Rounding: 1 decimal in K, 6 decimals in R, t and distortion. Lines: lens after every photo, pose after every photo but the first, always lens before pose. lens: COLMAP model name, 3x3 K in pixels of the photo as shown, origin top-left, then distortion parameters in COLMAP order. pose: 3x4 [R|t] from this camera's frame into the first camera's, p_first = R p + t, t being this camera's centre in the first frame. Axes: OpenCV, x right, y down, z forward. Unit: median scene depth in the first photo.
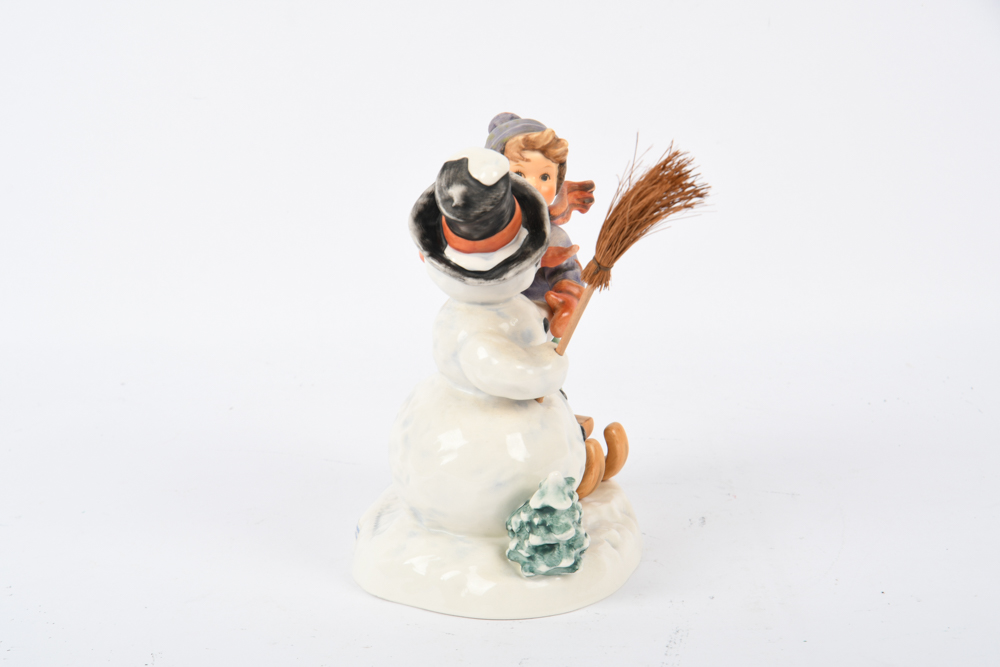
lens RADIAL K [[2697.1, 0, 500.3], [0, 2697.1, 332.9], [0, 0, 1]] dist [0.403024, 0.000000]
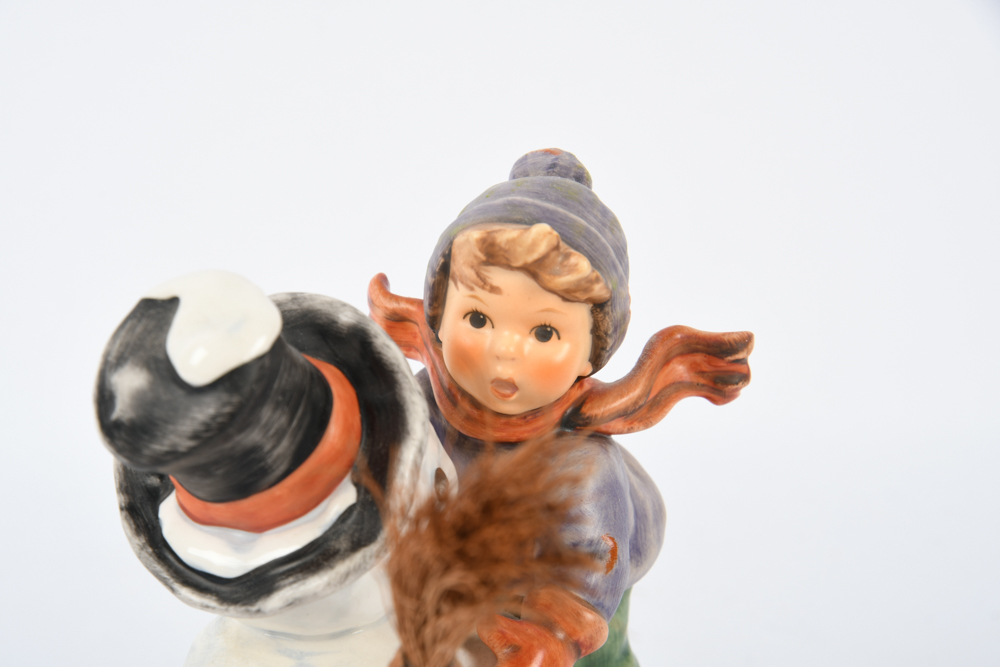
lens RADIAL K [[2697.1, 0, 499.8], [0, 2697.1, 334.9], [0, 0, 1]] dist [0.403024, 0.000000]
pose [[0.898115, 0.178365, -0.401964, 0.177305], [-0.136702, 0.982004, 0.130312, -0.110955], [0.417973, -0.062086, 0.906335, 0.629648]]
